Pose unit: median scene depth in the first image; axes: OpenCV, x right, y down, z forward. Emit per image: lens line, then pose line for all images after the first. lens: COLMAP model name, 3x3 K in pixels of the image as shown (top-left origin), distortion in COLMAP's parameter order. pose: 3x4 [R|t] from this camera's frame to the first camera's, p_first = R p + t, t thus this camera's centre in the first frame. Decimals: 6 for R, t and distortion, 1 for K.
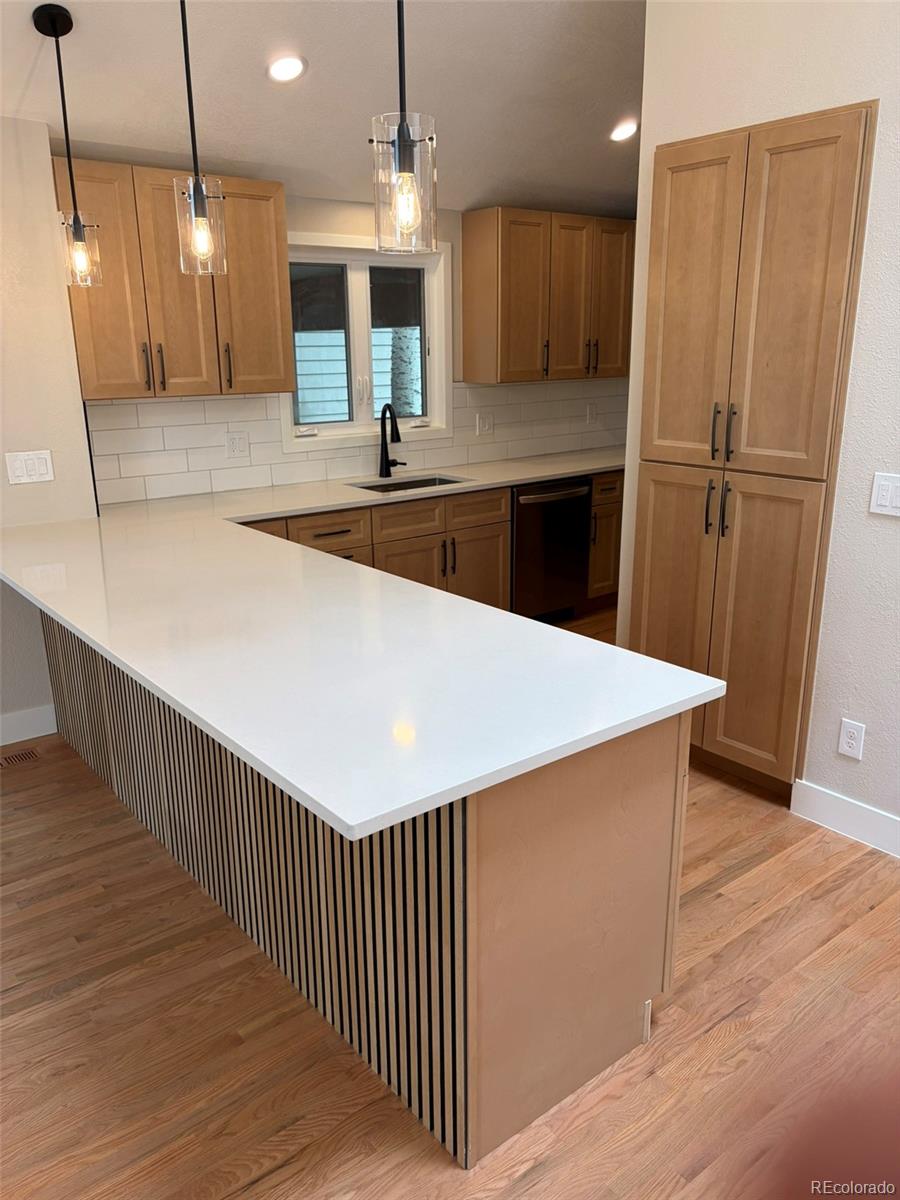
lens RADIAL K [[917.4, 0, 450.2], [0, 917.4, 603.8], [0, 0, 1]] dist [0.049988, -0.043046]
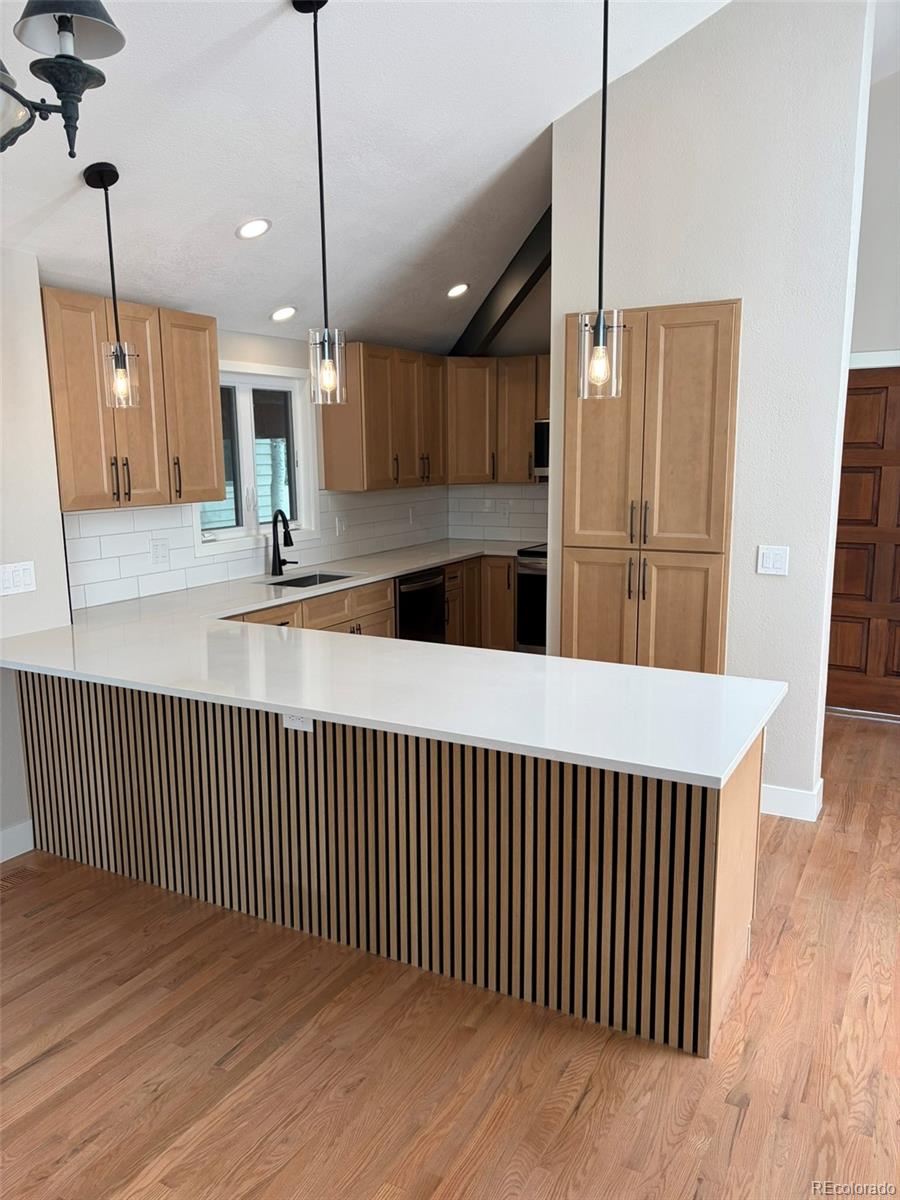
lens RADIAL K [[917.4, 0, 437.5], [0, 917.4, 605.2], [0, 0, 1]] dist [0.049988, -0.043046]
pose [[0.921543, -0.063223, 0.383093, -0.476414], [0.105576, 0.990281, -0.090537, 0.022701], [-0.373646, 0.123879, 0.919262, -0.100288]]
